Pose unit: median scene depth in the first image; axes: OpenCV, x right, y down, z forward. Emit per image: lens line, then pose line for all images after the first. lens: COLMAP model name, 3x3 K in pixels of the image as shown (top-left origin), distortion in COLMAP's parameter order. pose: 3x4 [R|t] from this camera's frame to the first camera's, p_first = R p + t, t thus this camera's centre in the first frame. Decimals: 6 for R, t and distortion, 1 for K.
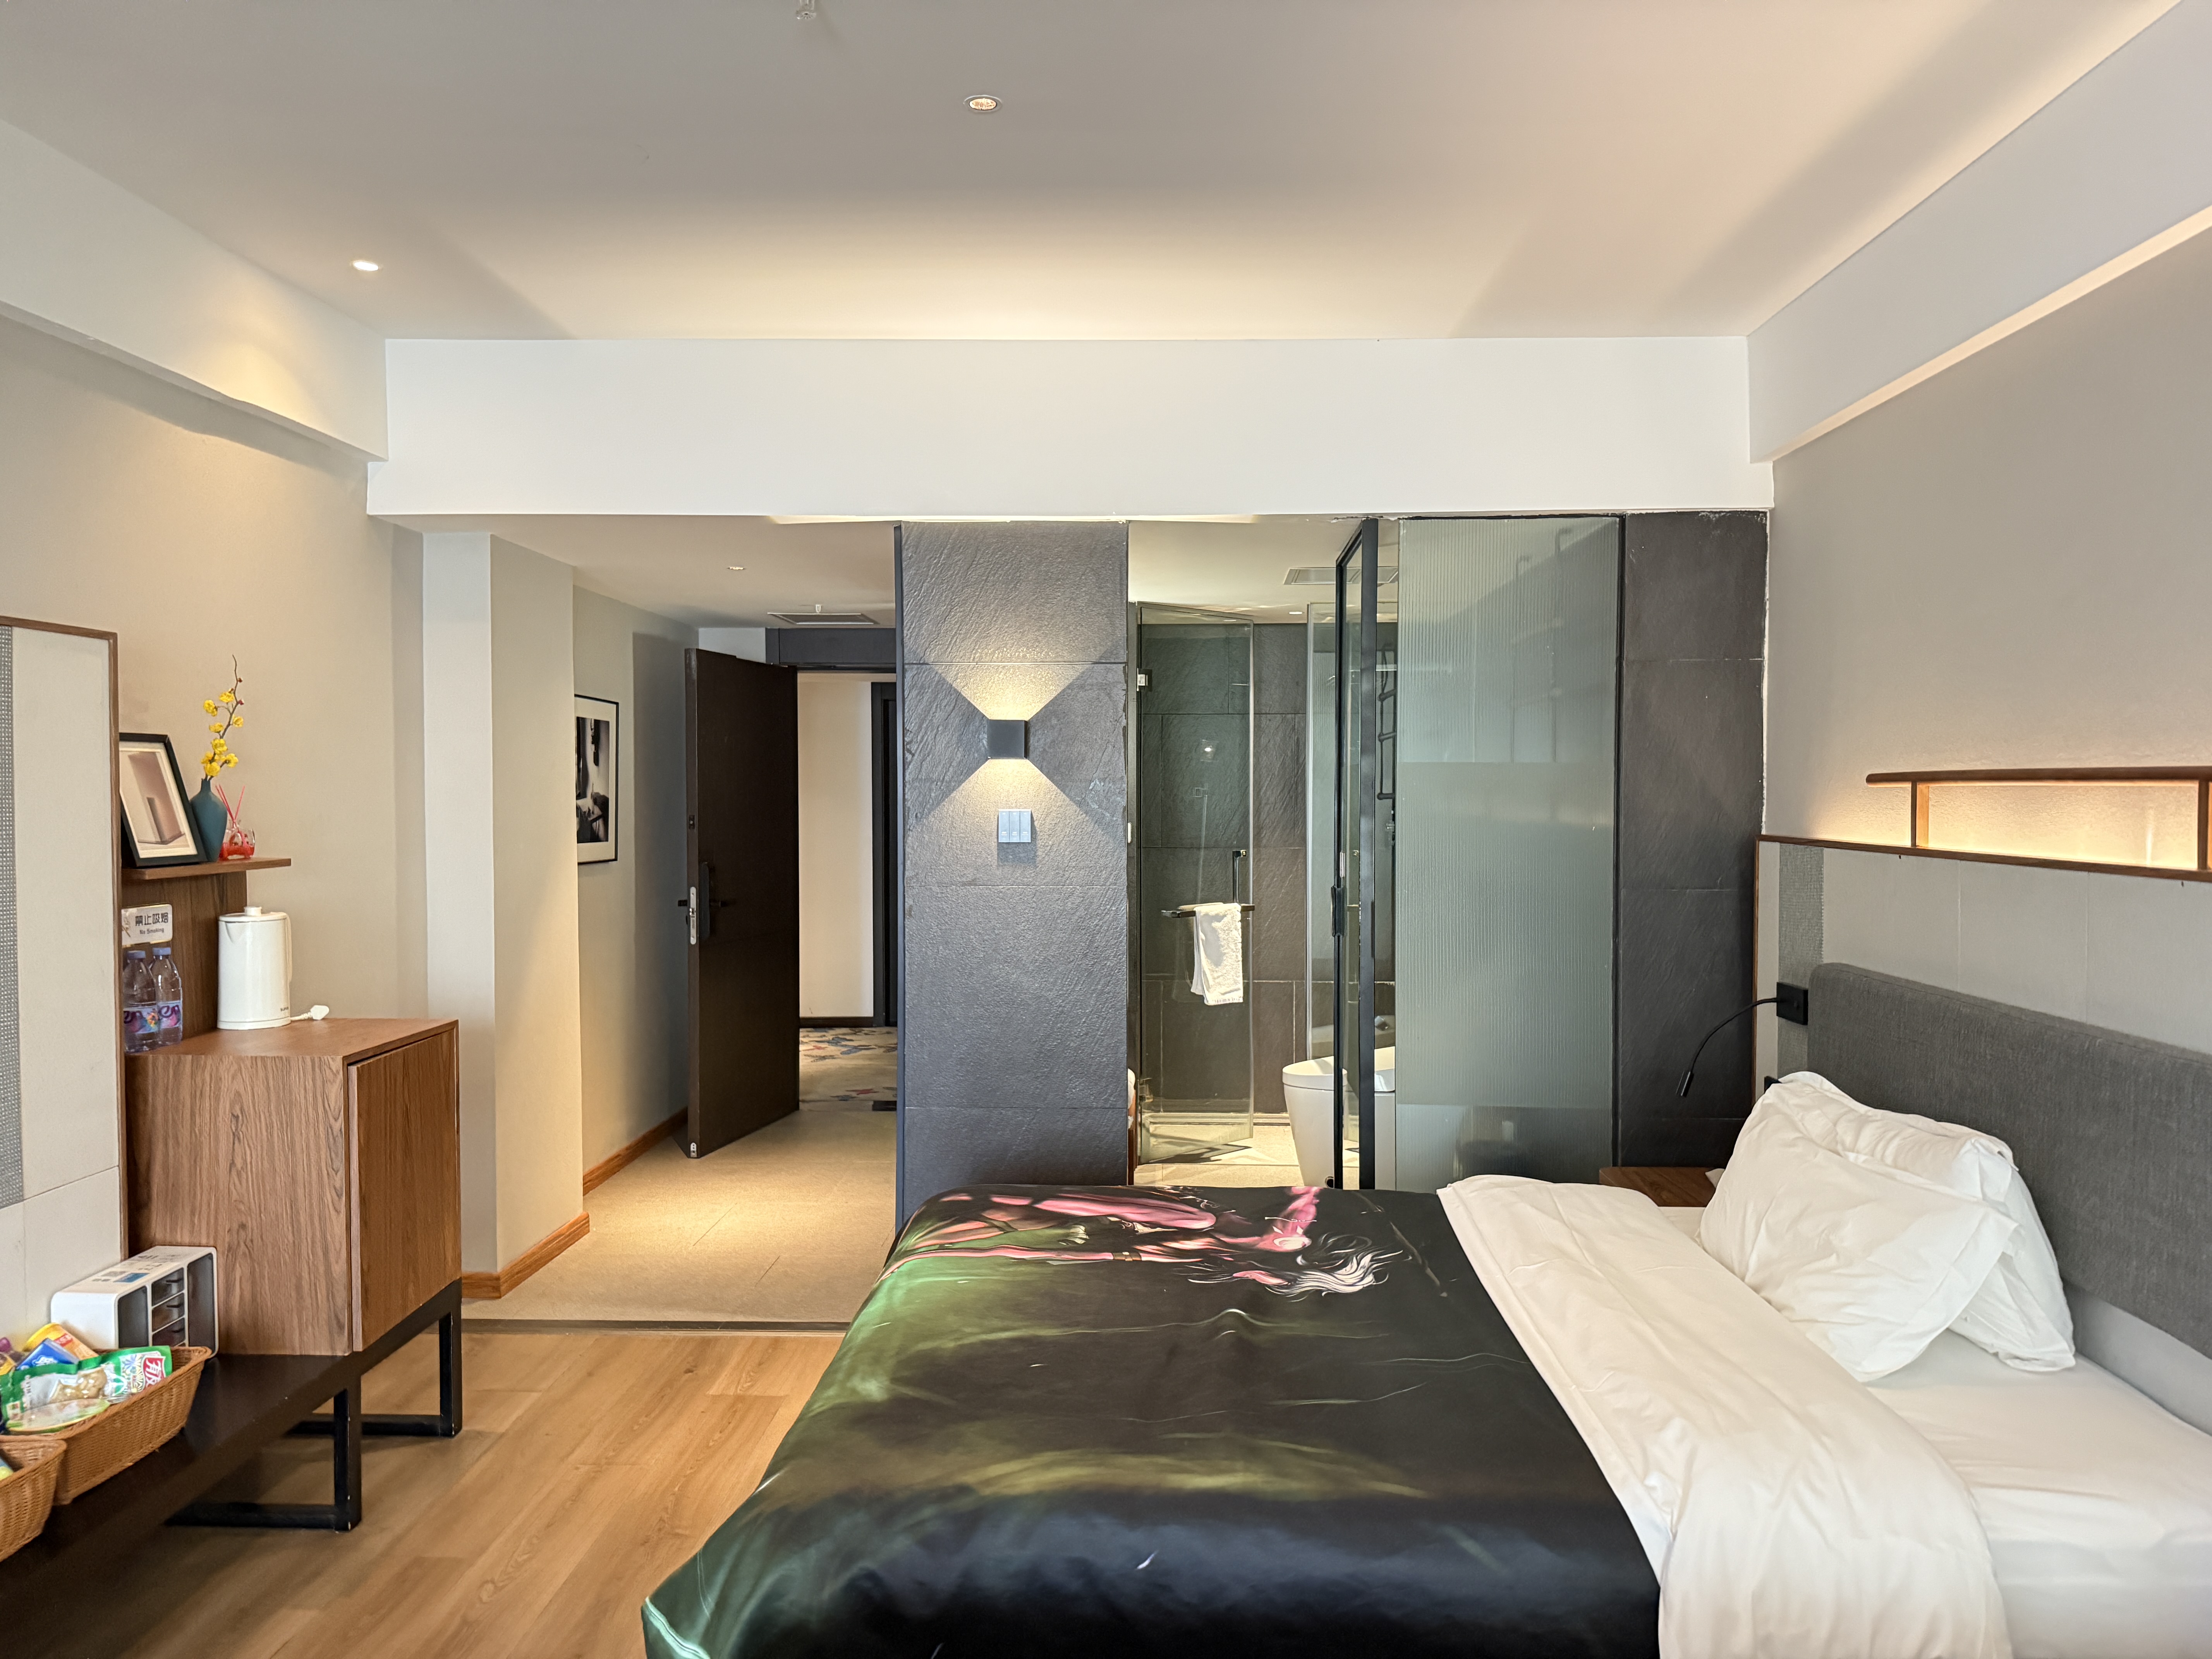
lens RADIAL K [[1547.8, 0, 1105.2], [0, 1547.8, 846.6], [0, 0, 1]] dist [0.035055, -0.035055]
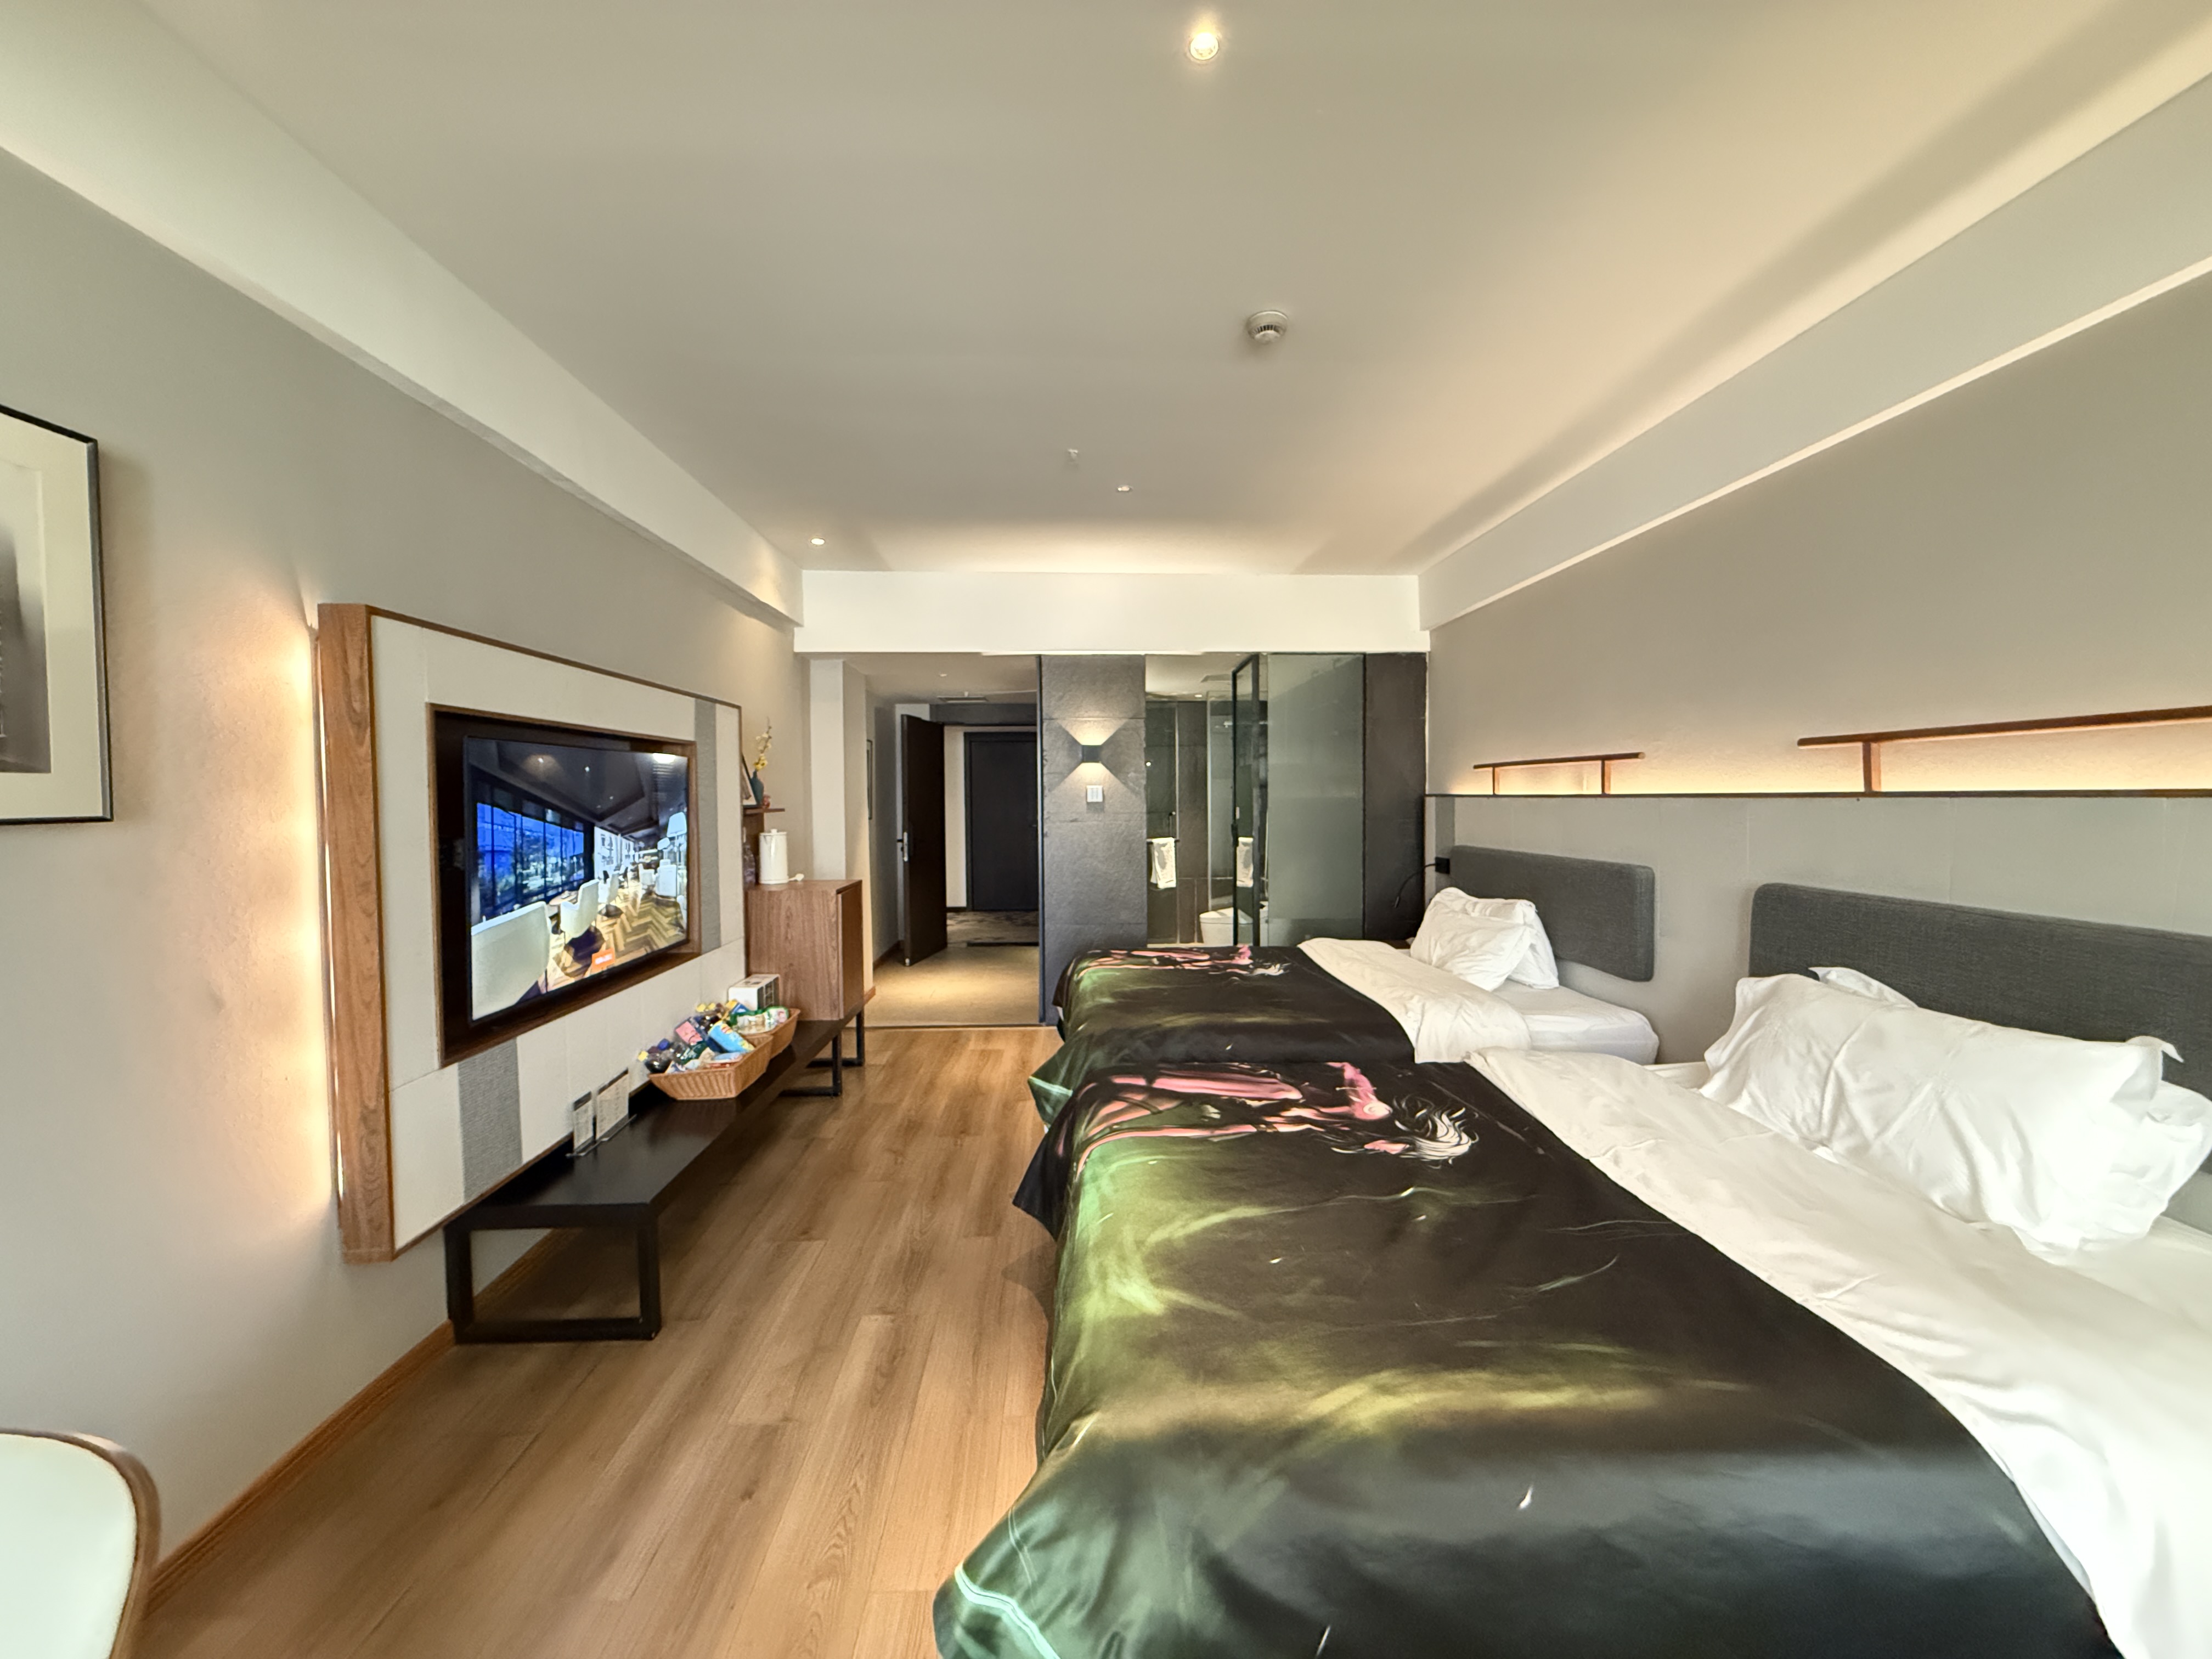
lens RADIAL K [[878.6, 0, 1101.9], [0, 878.6, 826.2], [0, 0, 1]] dist [-0.003499, -0.000703]
pose [[0.997241, -0.010697, 0.073454, -0.178296], [0.010978, 0.999934, -0.003424, 0.046288], [-0.073413, 0.004220, 0.997293, -0.297458]]
